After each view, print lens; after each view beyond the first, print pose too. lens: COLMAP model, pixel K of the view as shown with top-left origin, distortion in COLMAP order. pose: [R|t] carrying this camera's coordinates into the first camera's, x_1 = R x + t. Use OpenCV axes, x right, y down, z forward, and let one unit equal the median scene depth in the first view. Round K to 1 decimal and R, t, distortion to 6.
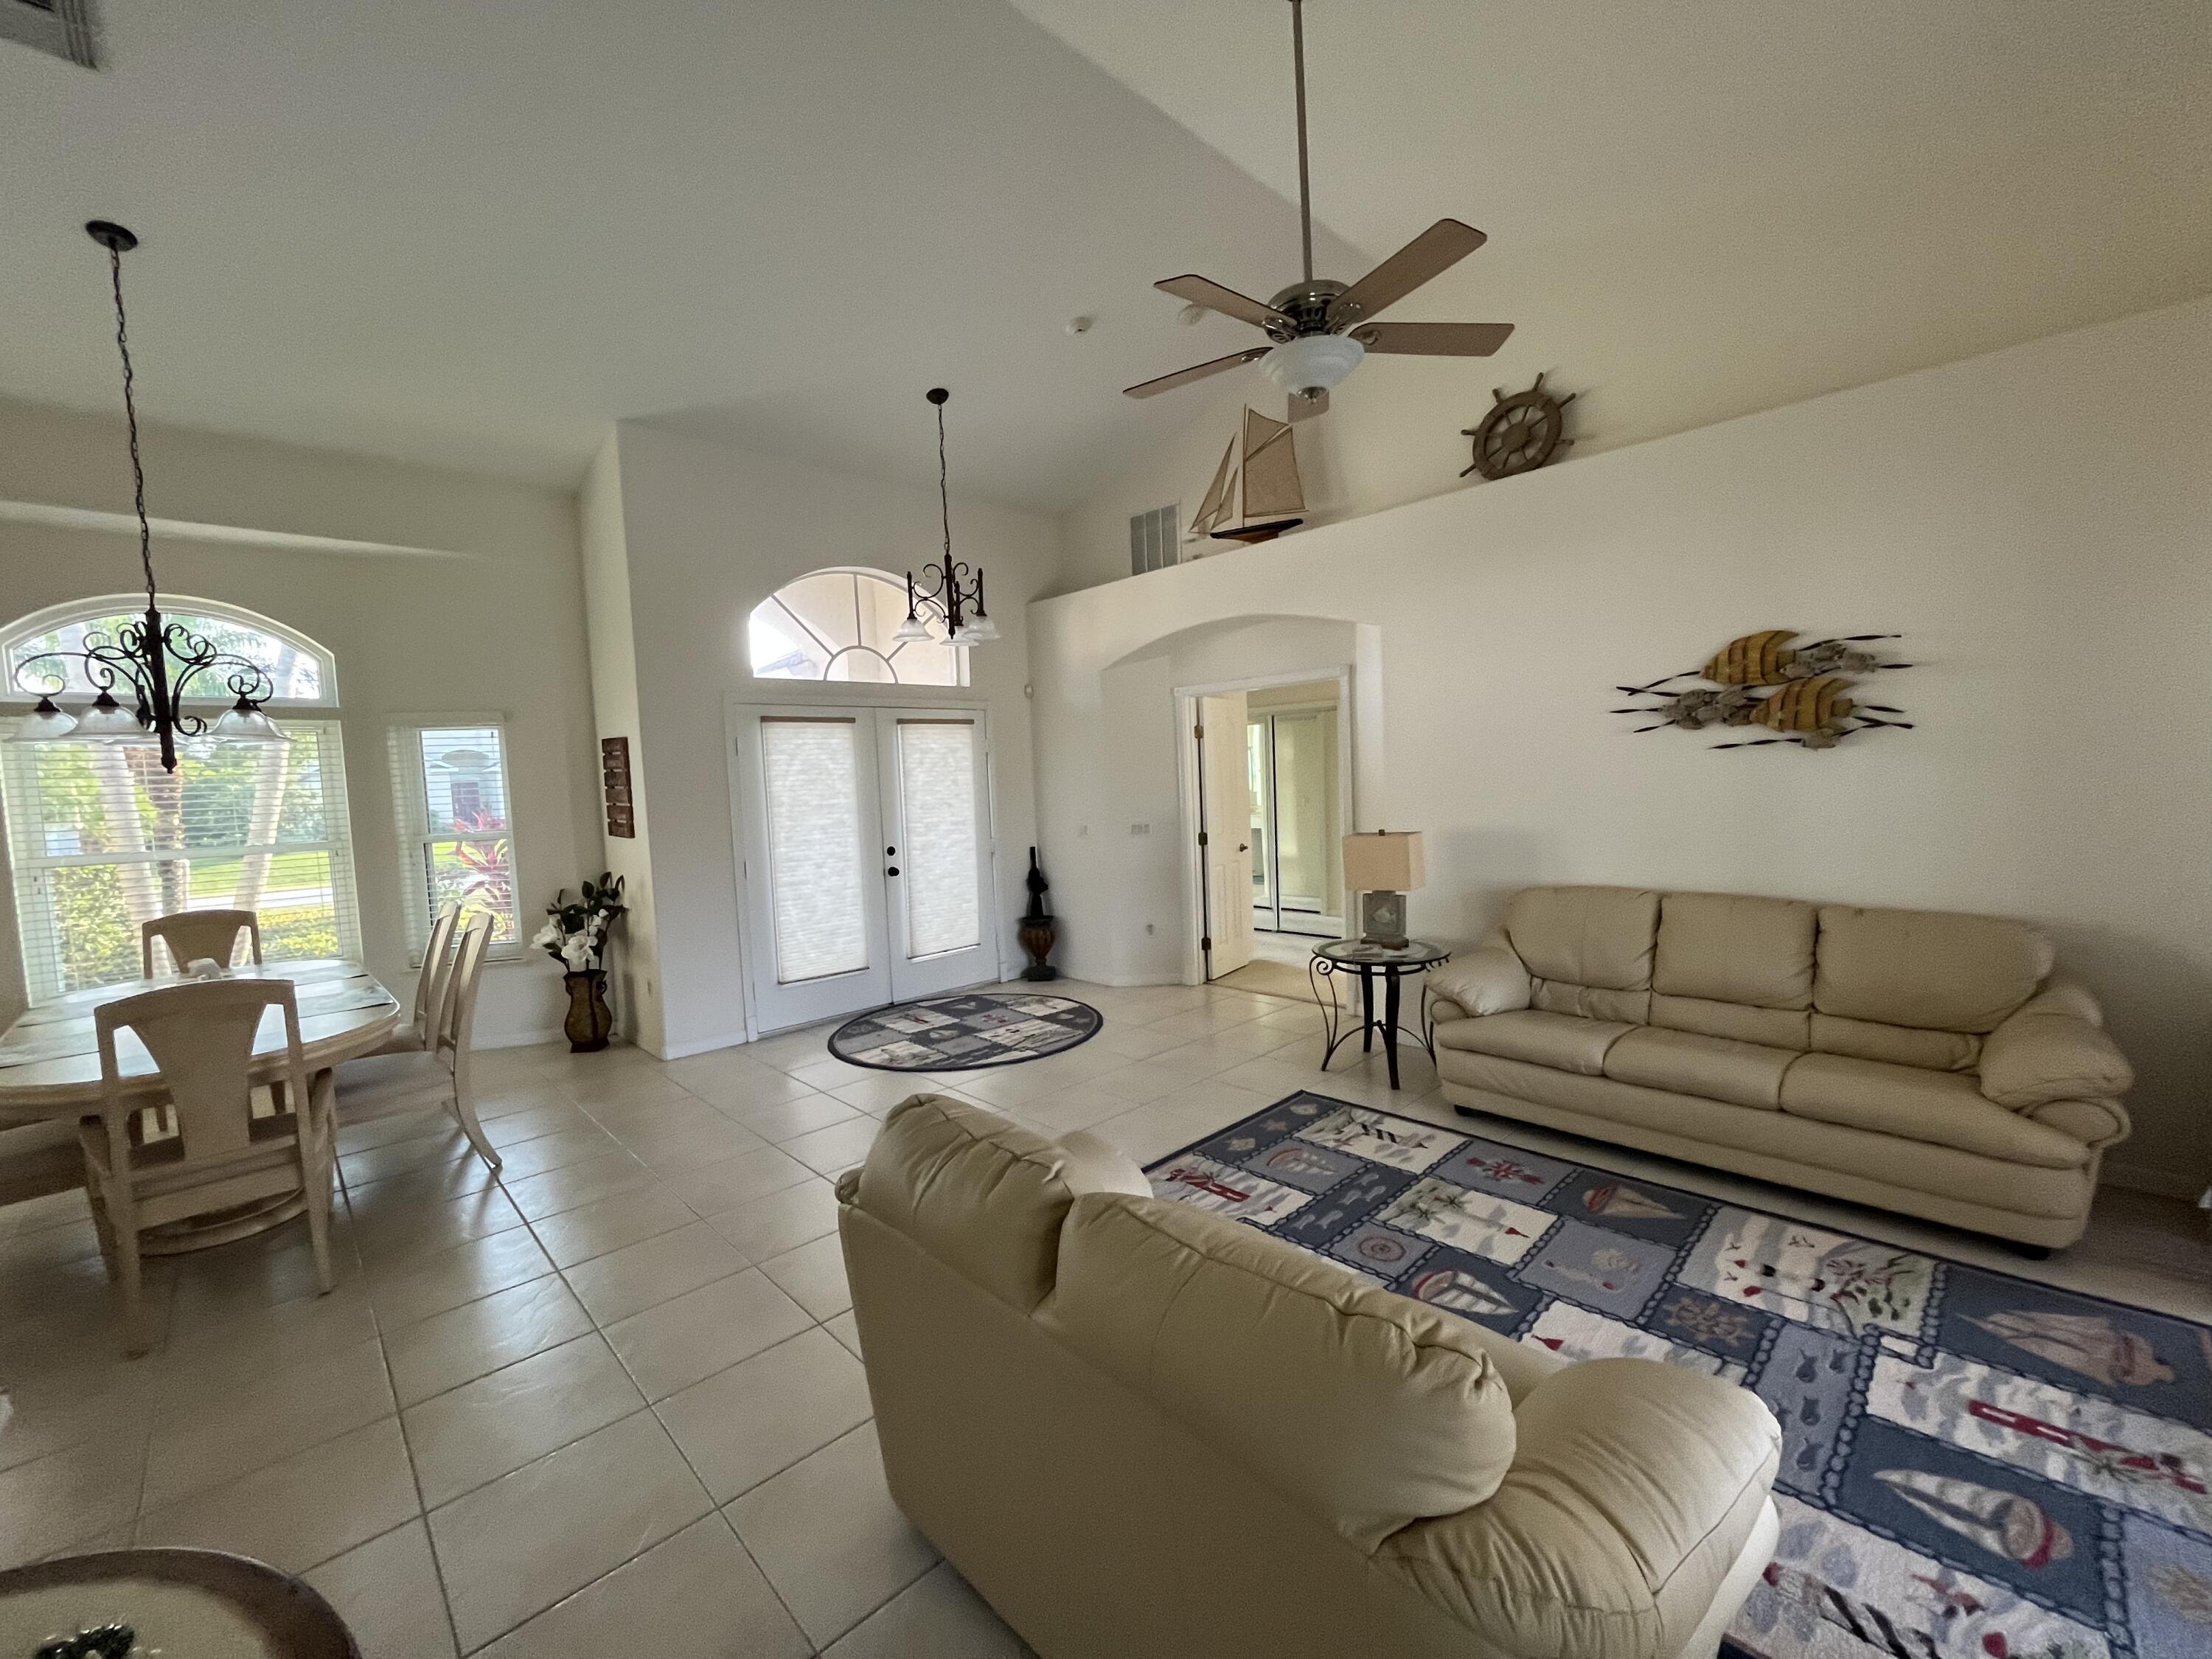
lens RADIAL K [[892.2, 0, 1105.2], [0, 892.2, 834.4], [0, 0, 1]] dist [-0.002280, 0.000033]
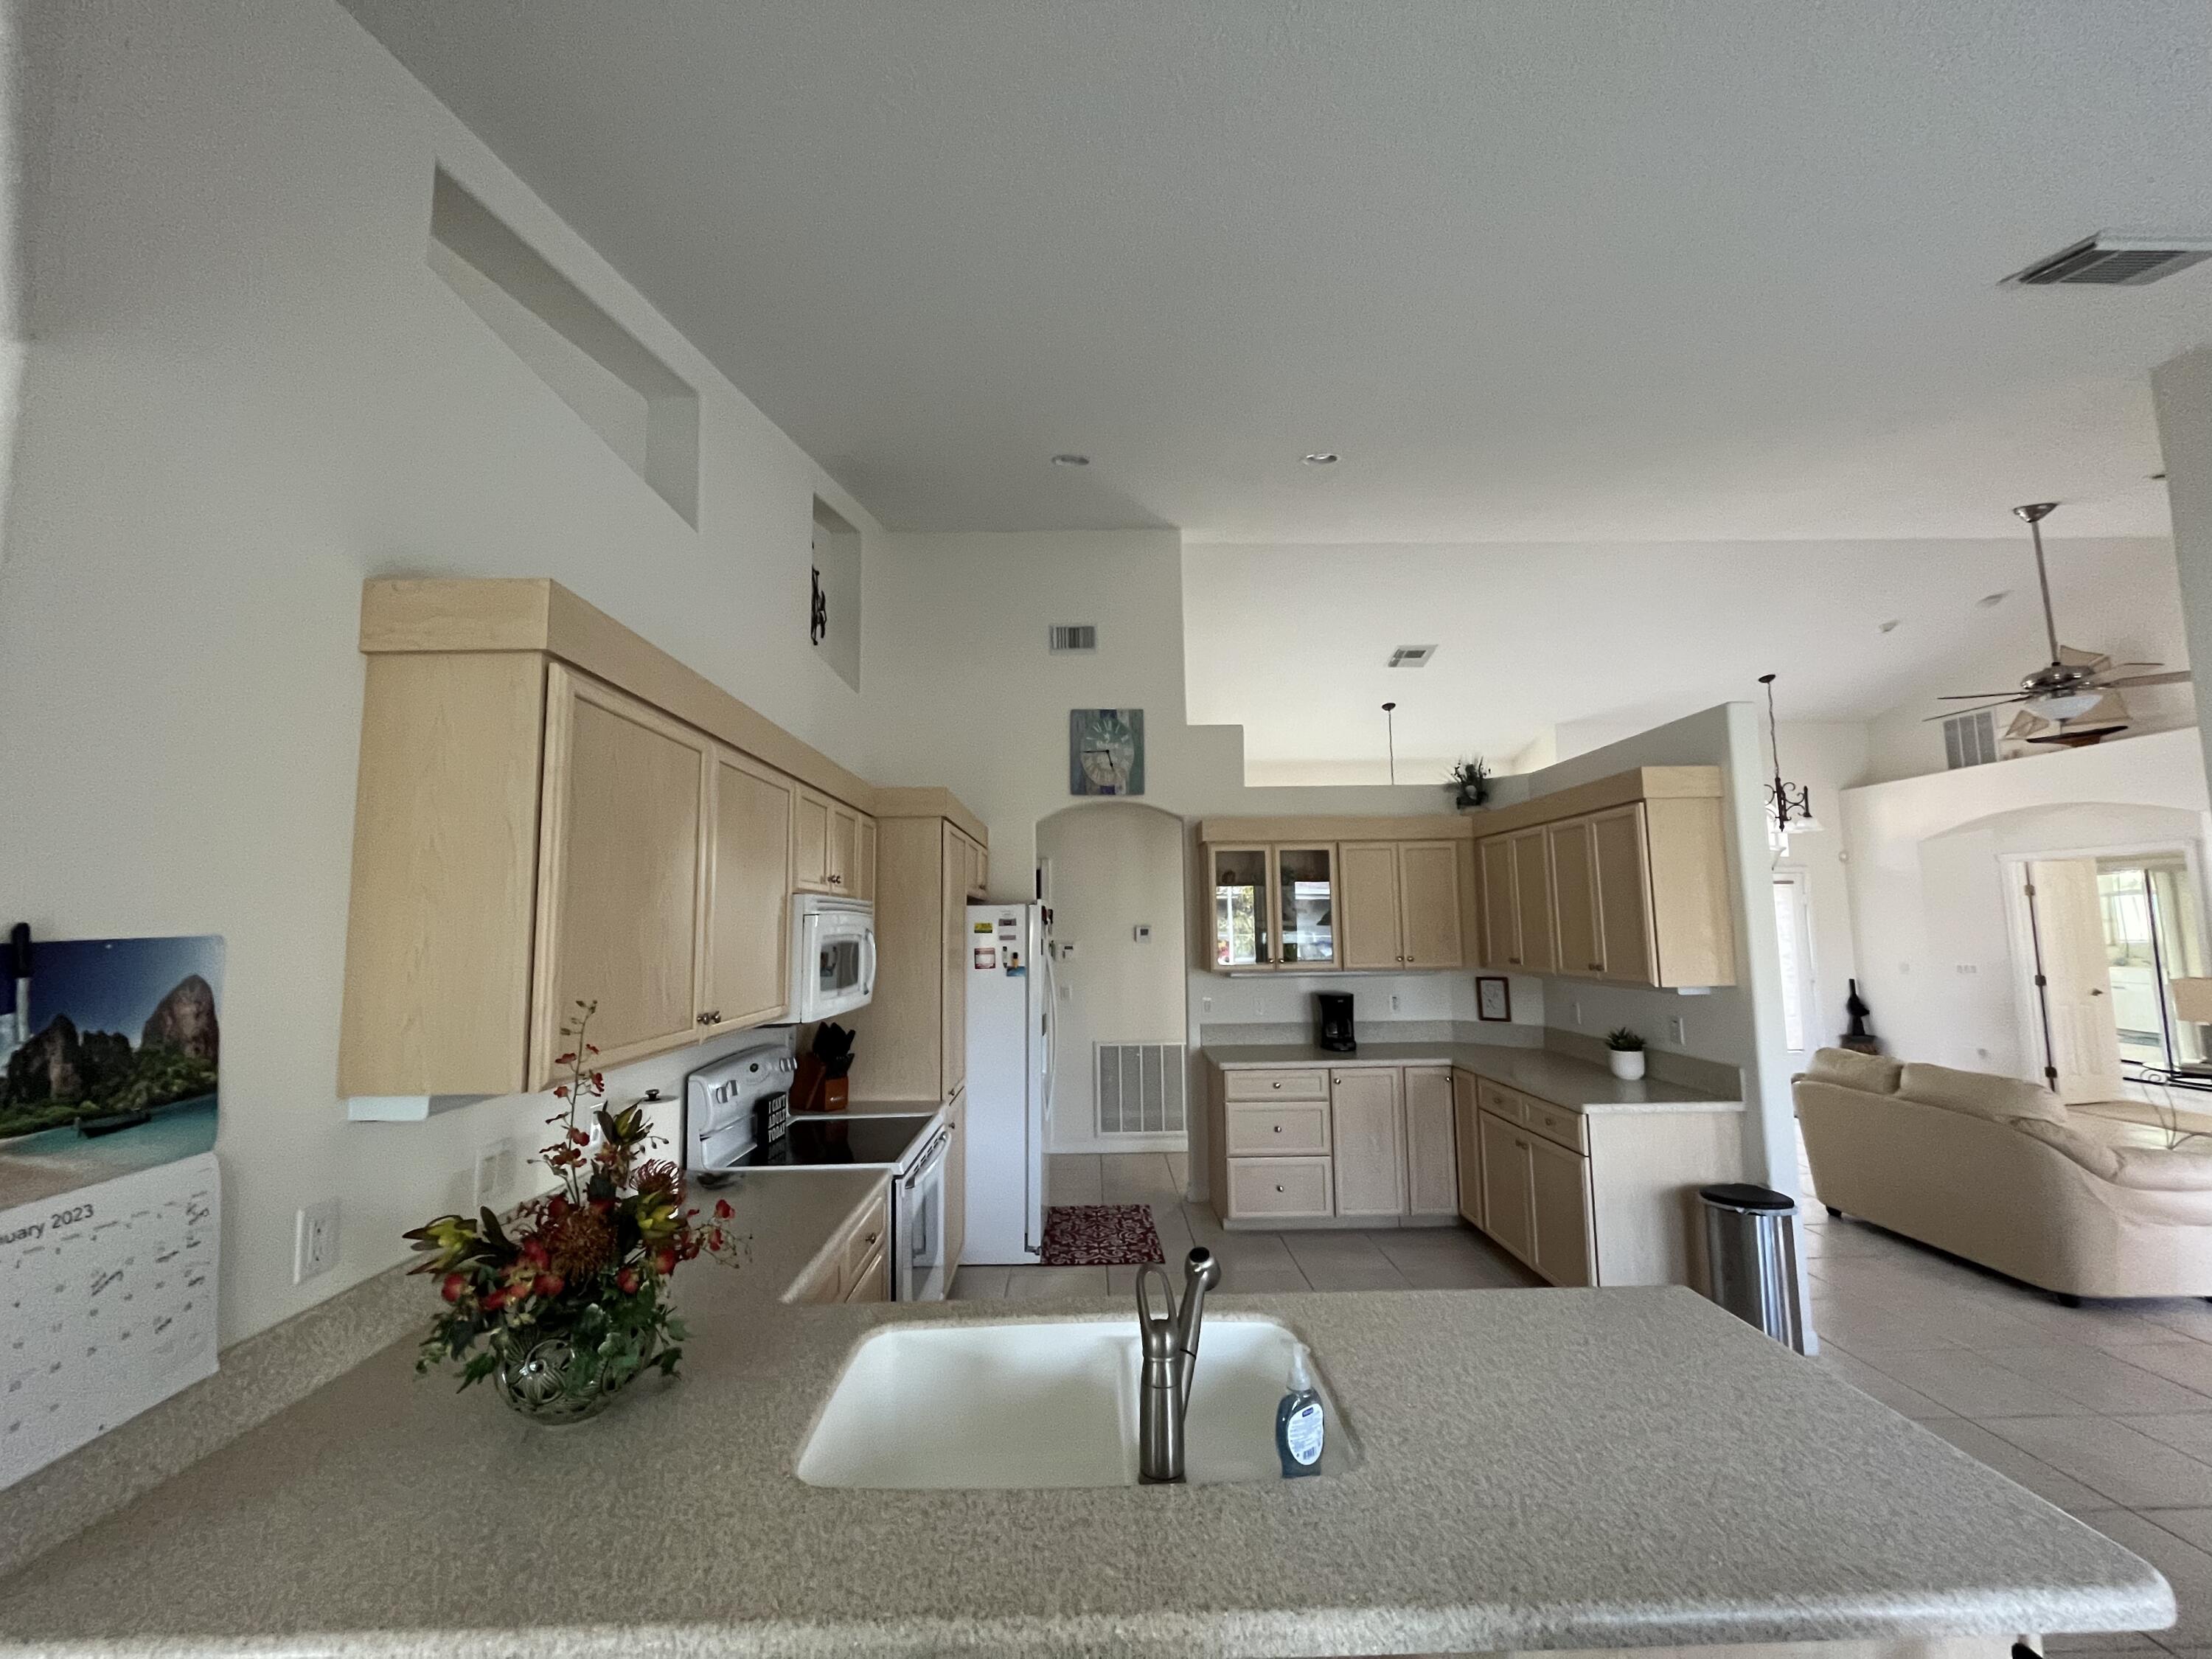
lens RADIAL K [[892.2, 0, 1101.9], [0, 892.2, 842.3], [0, 0, 1]] dist [-0.002280, 0.000033]
pose [[0.727566, -0.035806, -0.685102, 0.021509], [-0.058367, 0.991786, -0.113819, 0.034514], [0.683550, 0.122798, 0.719500, -0.833286]]
